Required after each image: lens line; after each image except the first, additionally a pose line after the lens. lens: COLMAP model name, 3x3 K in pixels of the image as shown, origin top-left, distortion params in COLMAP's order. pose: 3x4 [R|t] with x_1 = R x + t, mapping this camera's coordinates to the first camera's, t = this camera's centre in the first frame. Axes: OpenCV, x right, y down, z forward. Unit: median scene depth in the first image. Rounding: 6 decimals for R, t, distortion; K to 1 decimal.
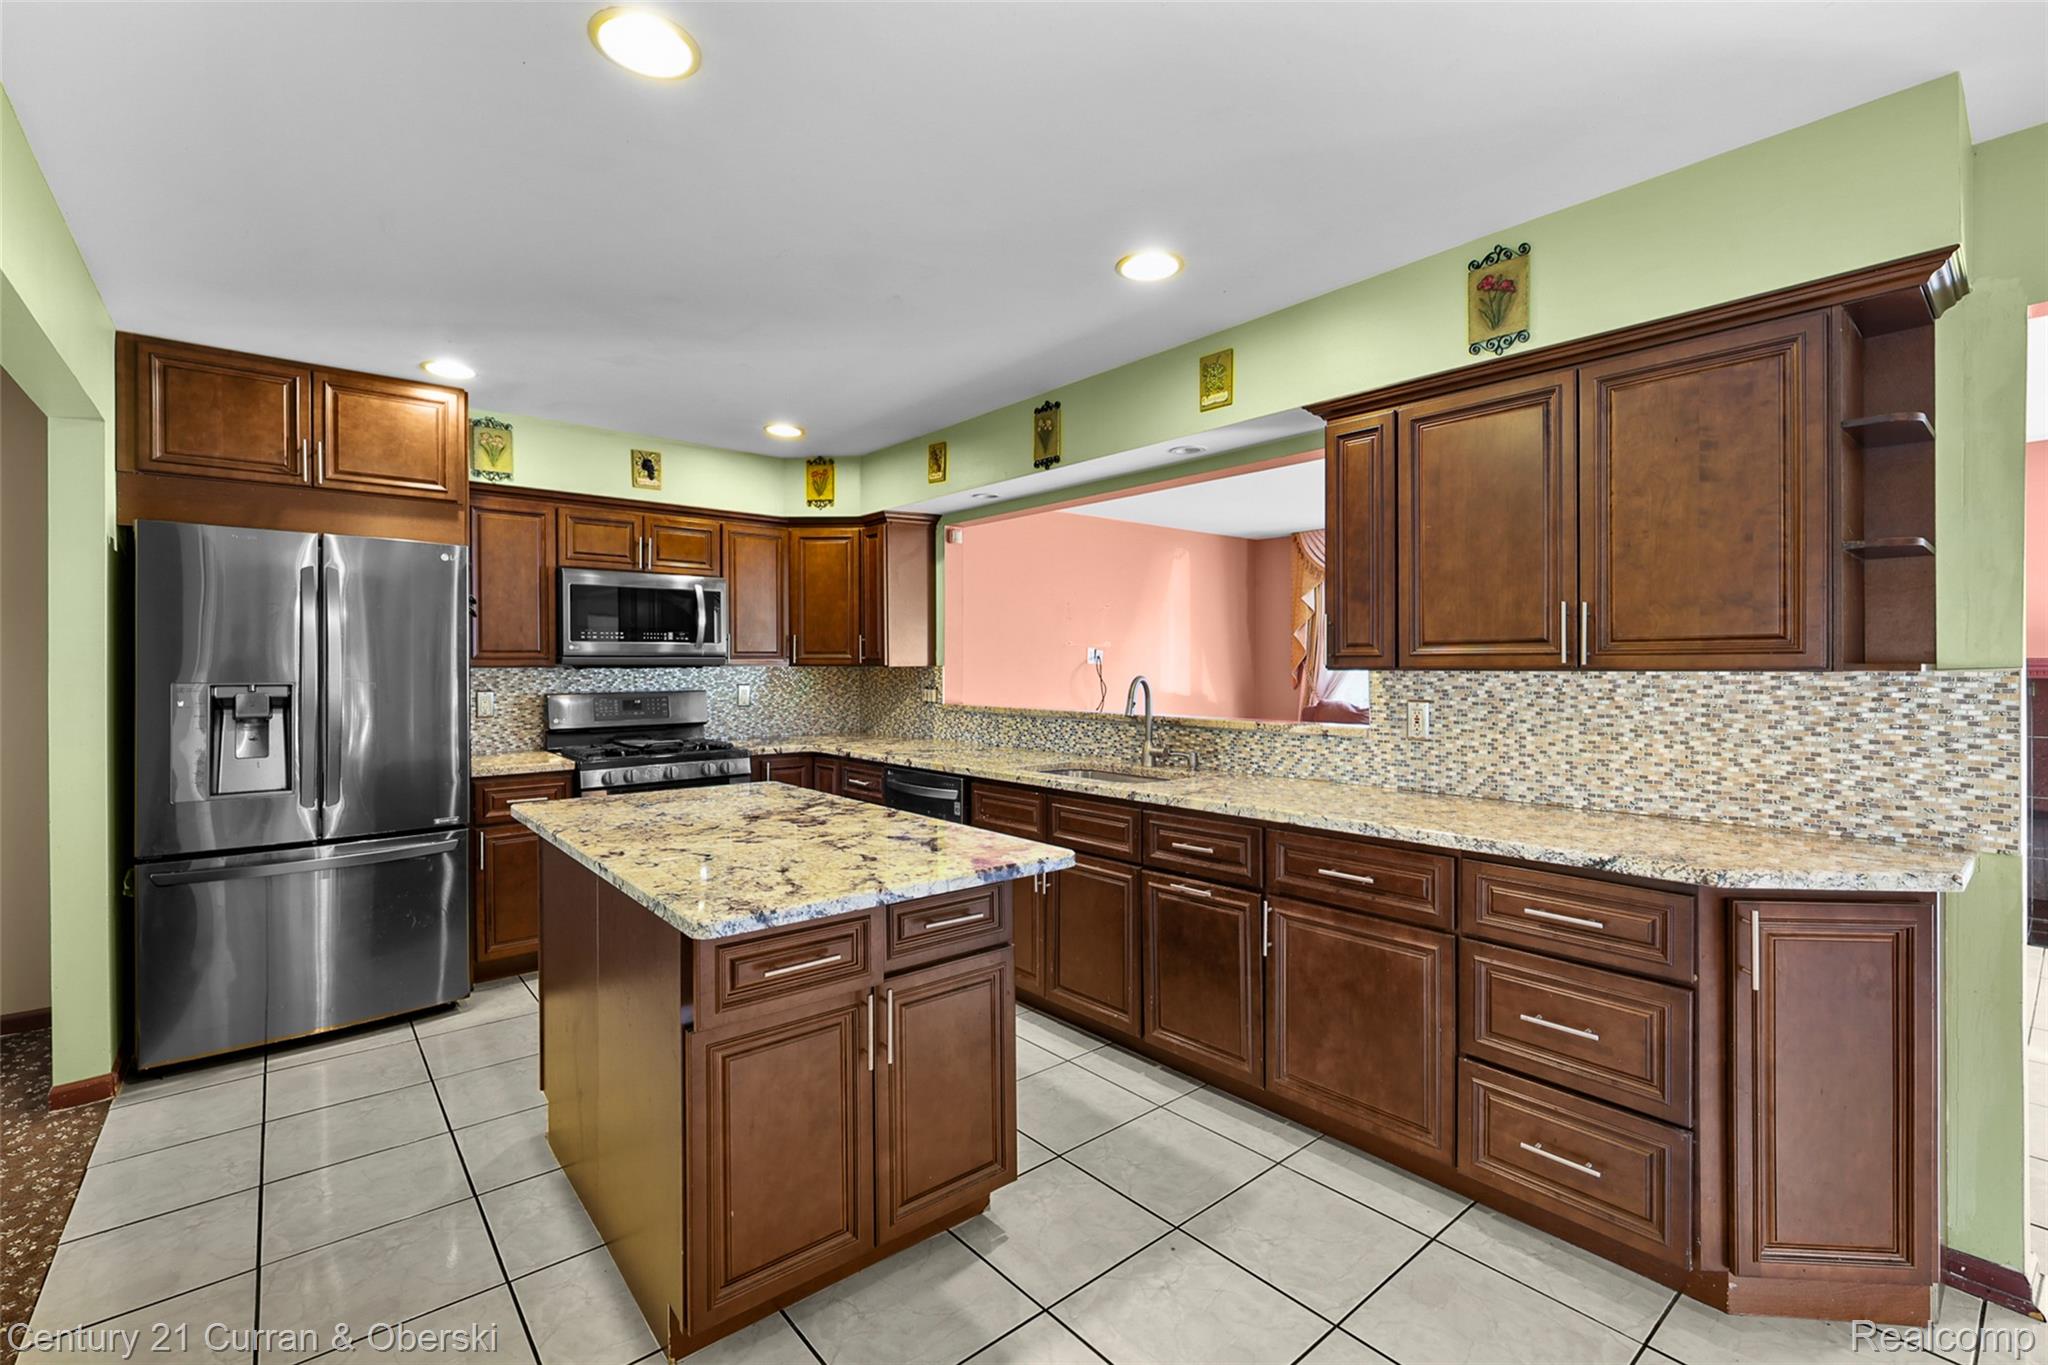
lens RADIAL K [[892.2, 0, 1015.8], [0, 892.2, 669.0], [0, 0, 1]] dist [0.005106, -0.000348]
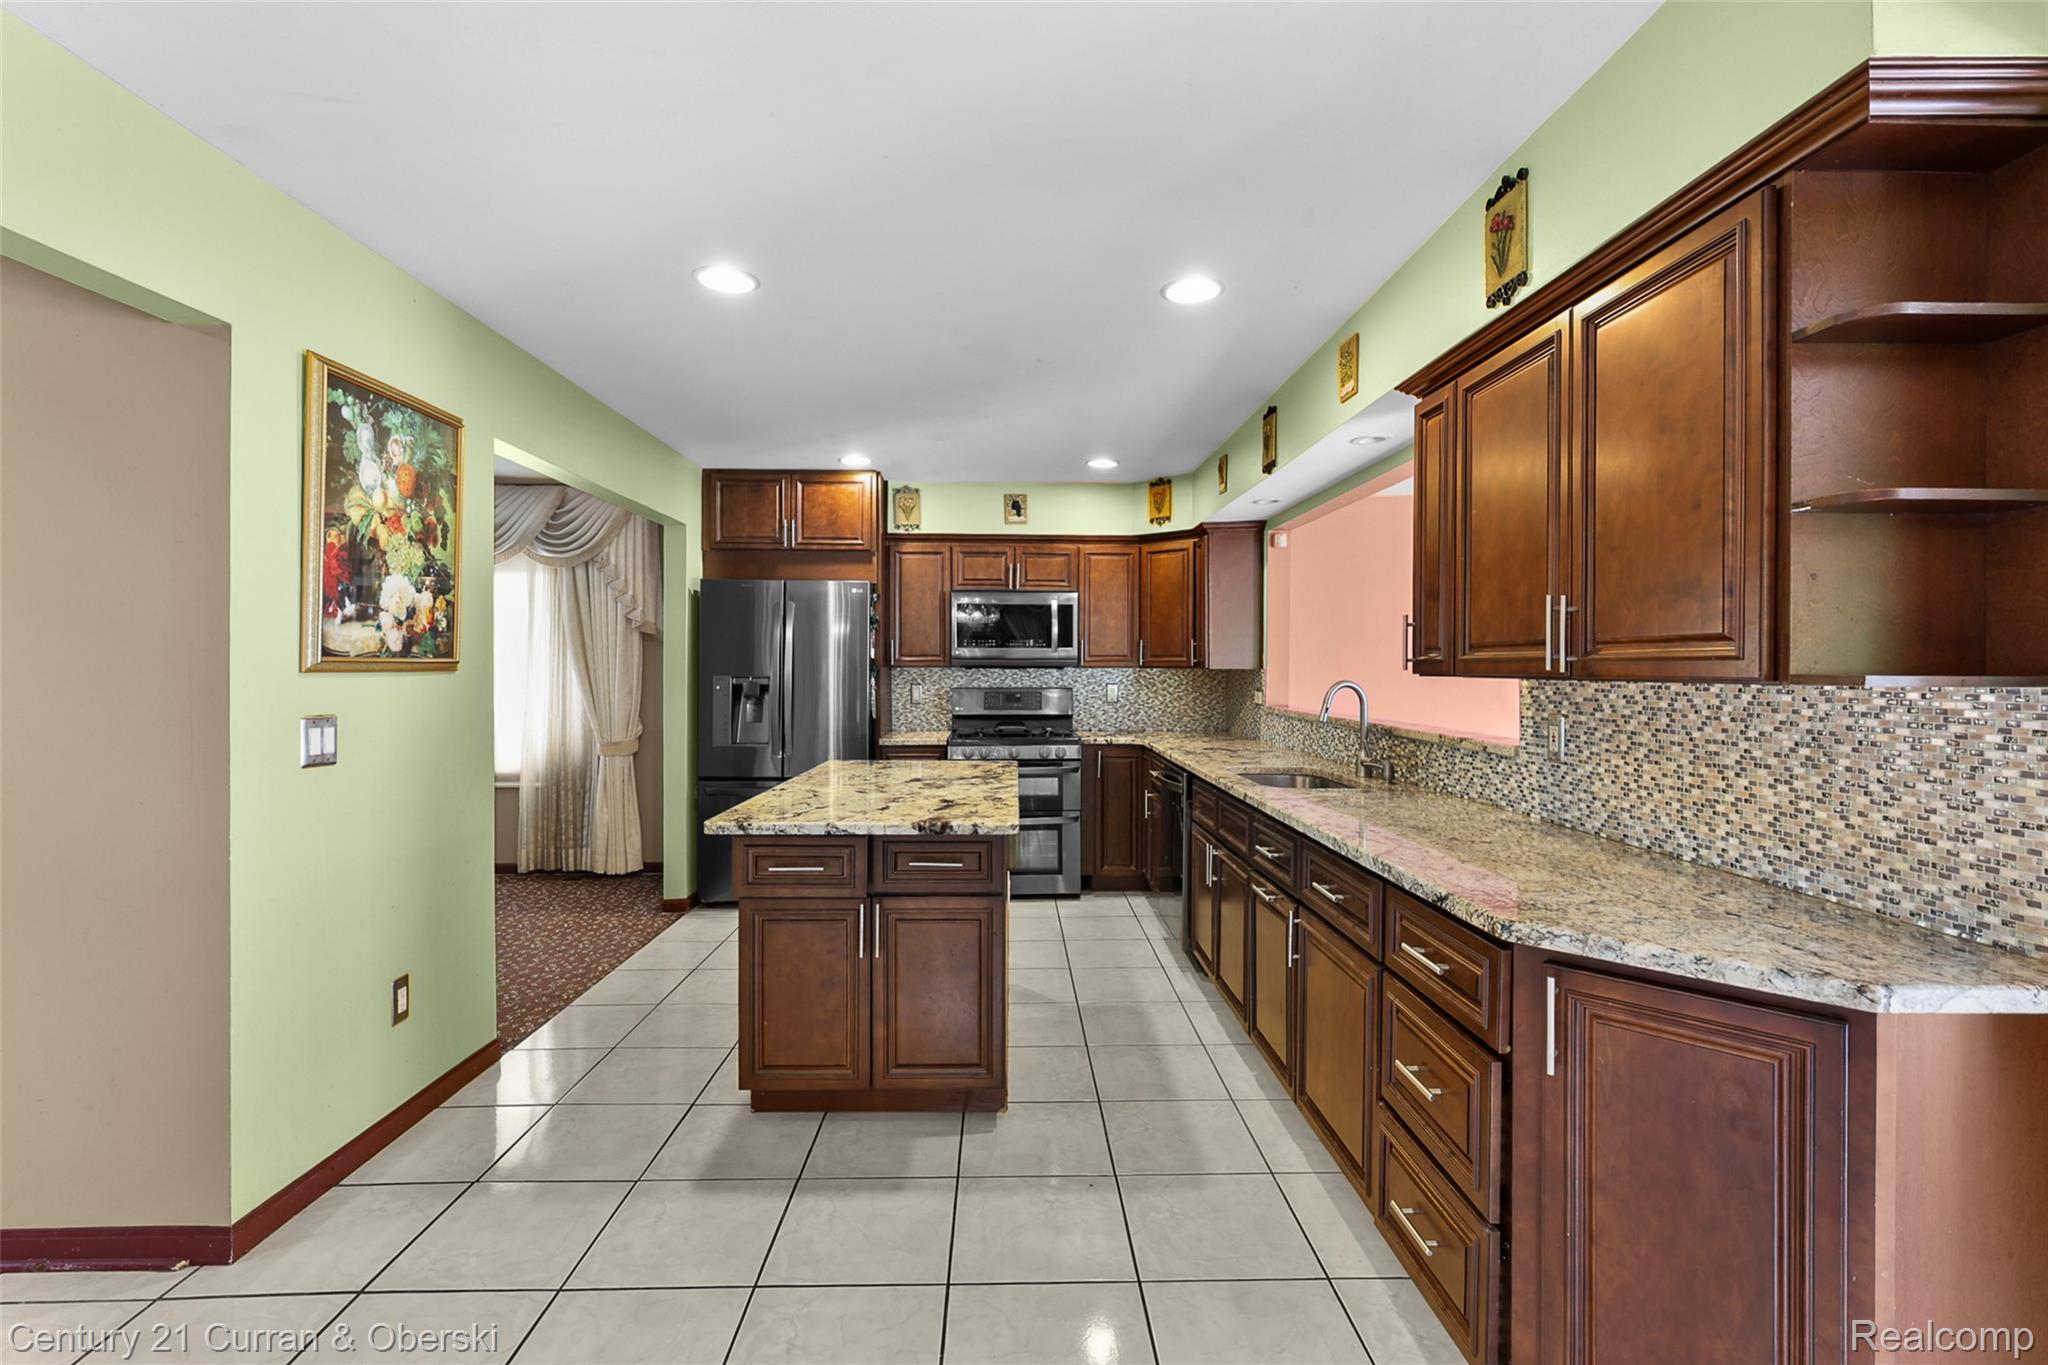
lens RADIAL K [[892.2, 0, 1008.6], [0, 892.2, 673.2], [0, 0, 1]] dist [0.005106, -0.000348]
pose [[0.780960, 0.011266, -0.624480, 0.545855], [-0.009447, 0.999936, 0.006224, -0.003200], [0.624510, 0.001039, 0.781016, 0.035367]]
